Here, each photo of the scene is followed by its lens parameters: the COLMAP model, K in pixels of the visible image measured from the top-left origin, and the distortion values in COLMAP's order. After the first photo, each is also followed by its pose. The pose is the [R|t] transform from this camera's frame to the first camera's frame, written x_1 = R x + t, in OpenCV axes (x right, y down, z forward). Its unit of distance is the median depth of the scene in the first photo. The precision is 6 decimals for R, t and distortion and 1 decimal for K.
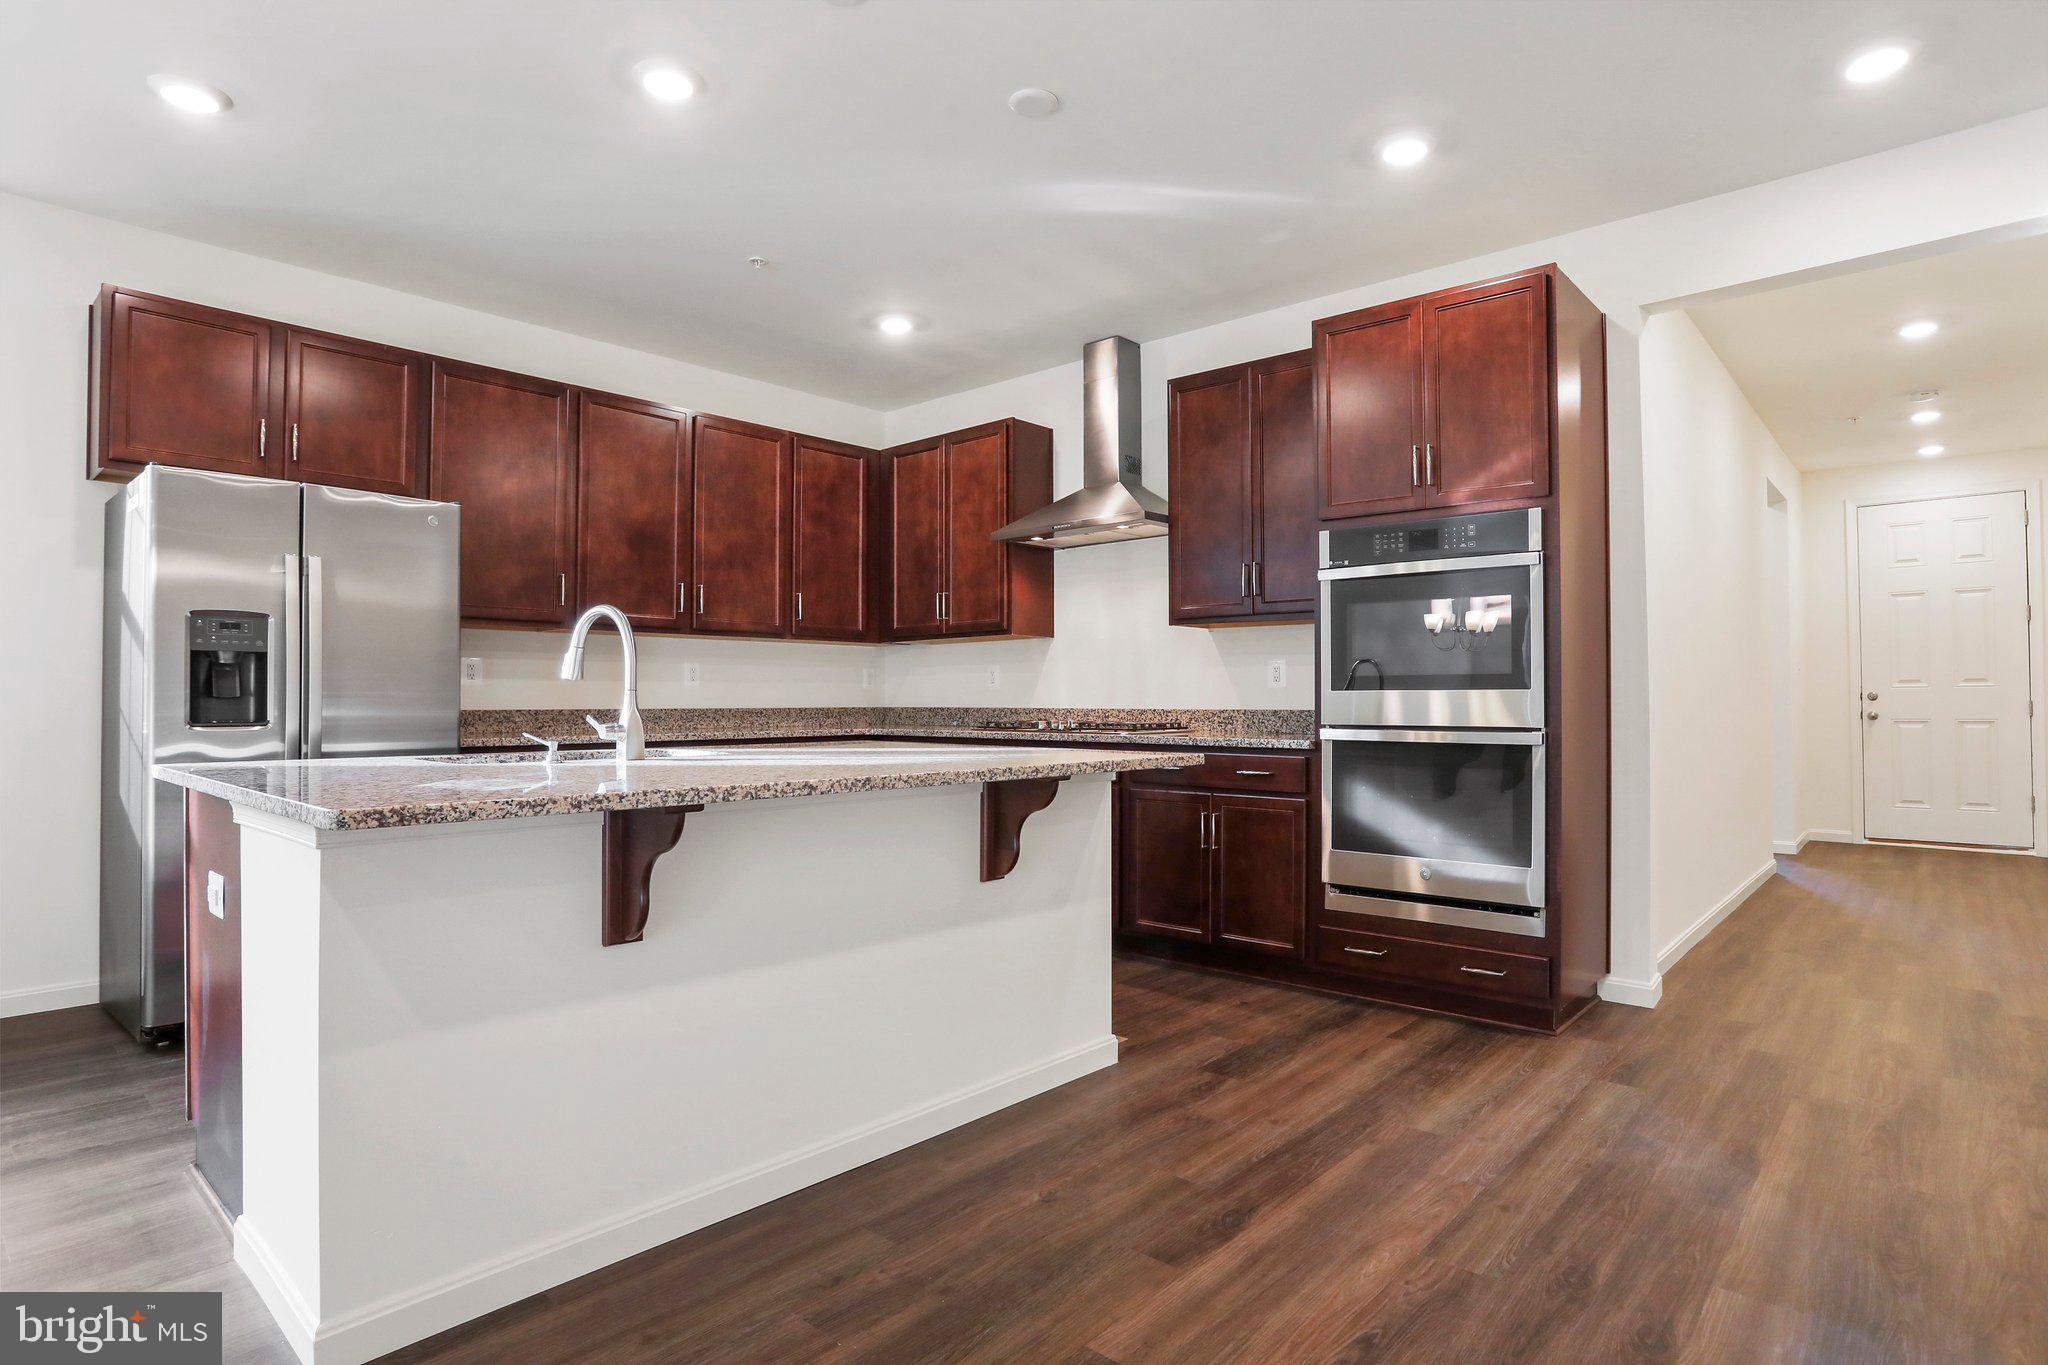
lens RADIAL K [[1086.6, 0, 1029.5], [0, 1086.6, 679.2], [0, 0, 1]] dist [-0.029269, 0.006899]
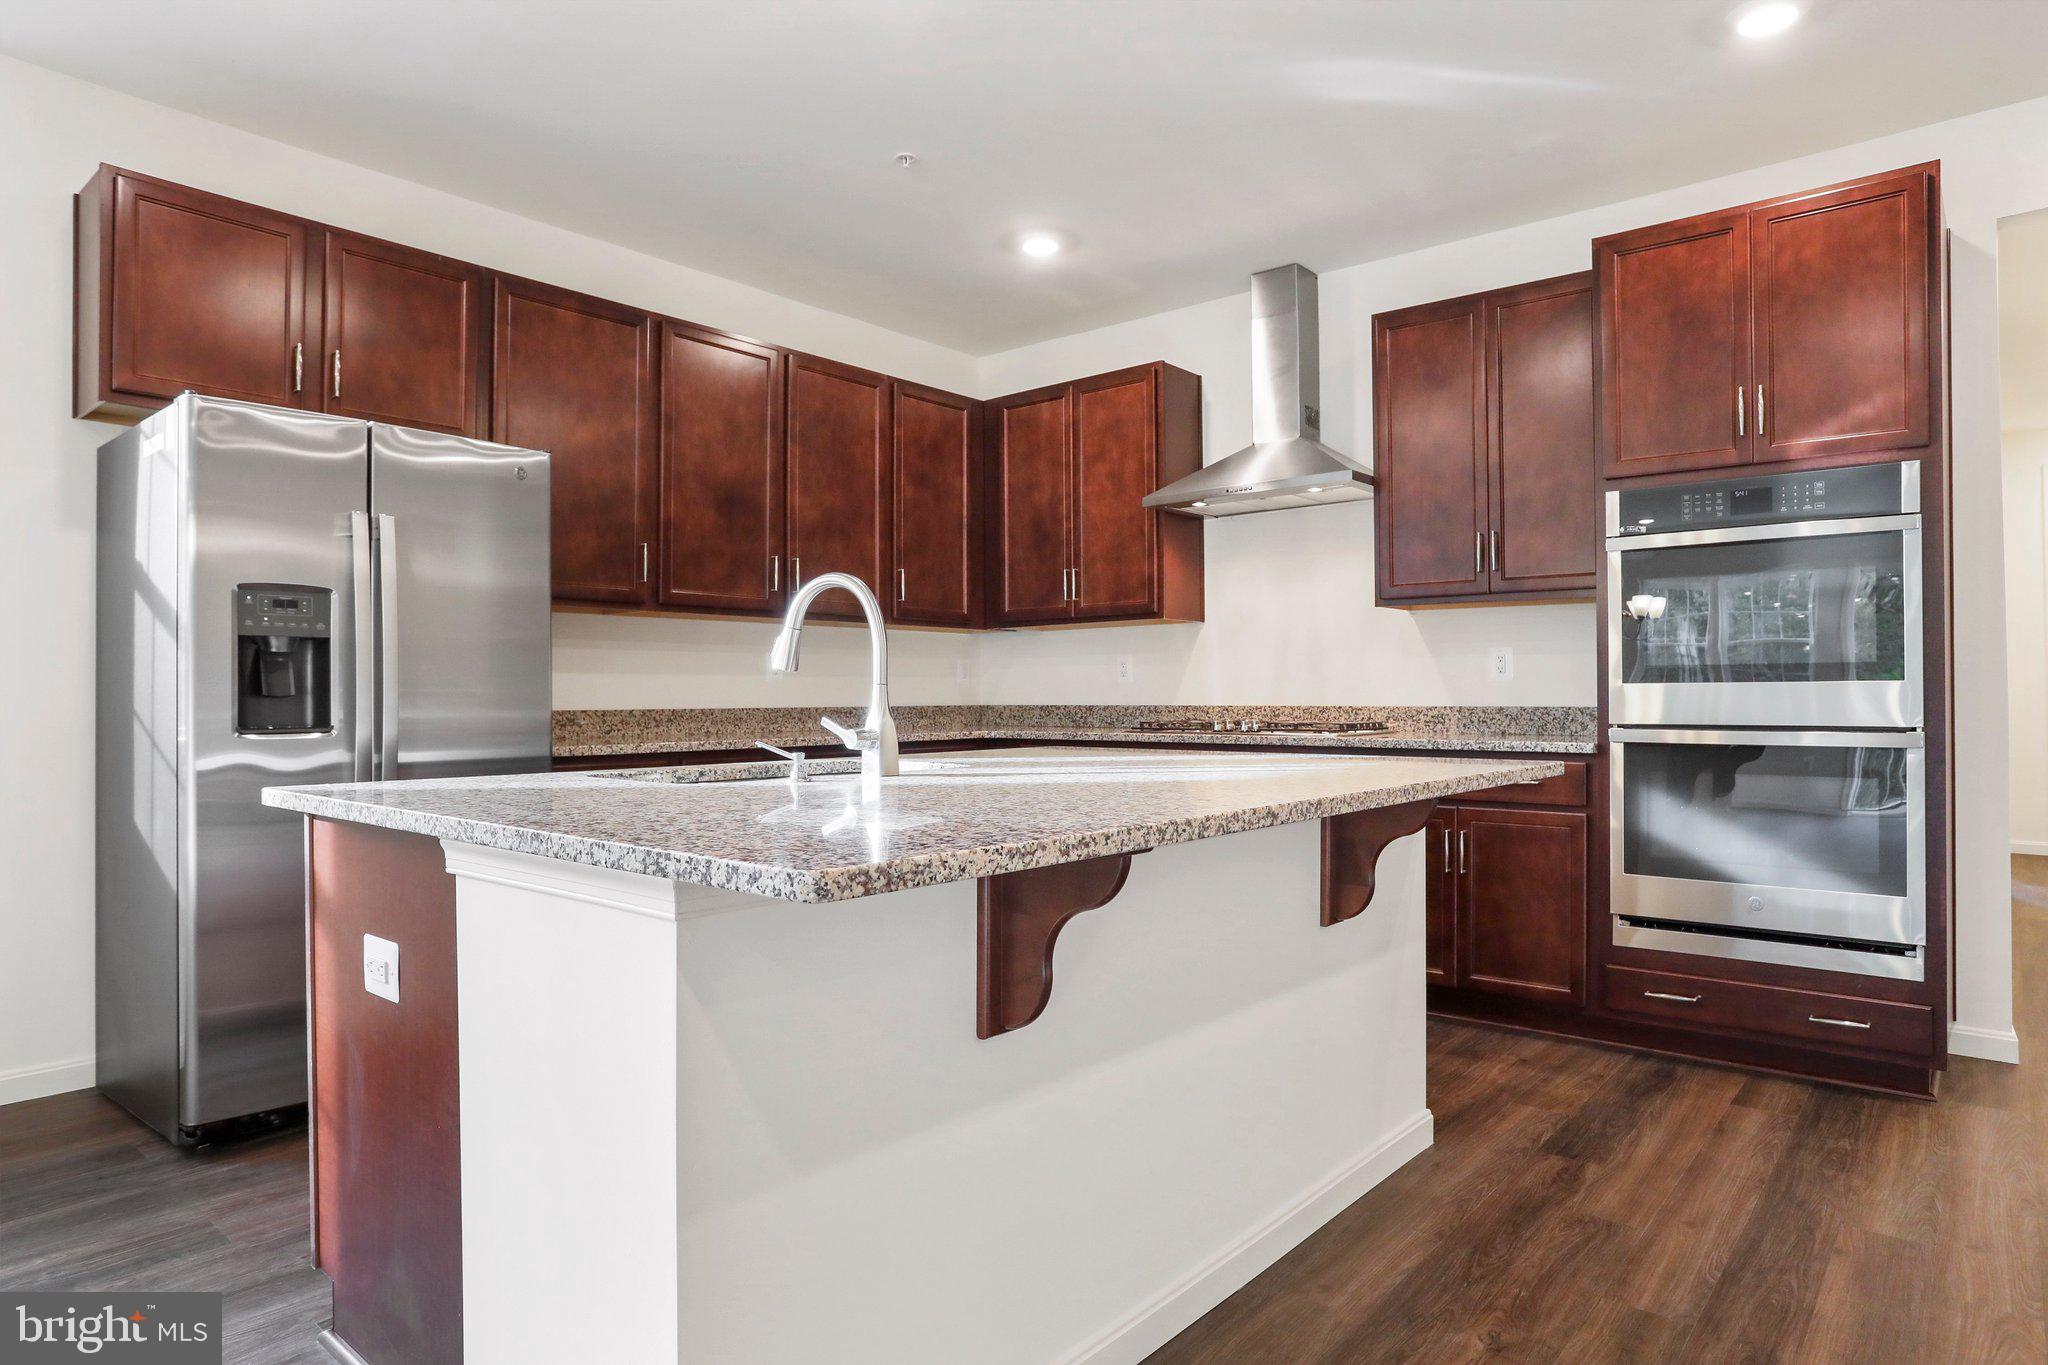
lens RADIAL K [[1192.9, 0, 1037.4], [0, 1192.9, 683.6], [0, 0, 1]] dist [-0.025363, 0.012421]
pose [[0.999347, -0.002821, 0.036033, -0.202972], [0.002490, 0.999954, 0.009221, 0.001282], [-0.036057, -0.009126, 0.999308, 0.106958]]
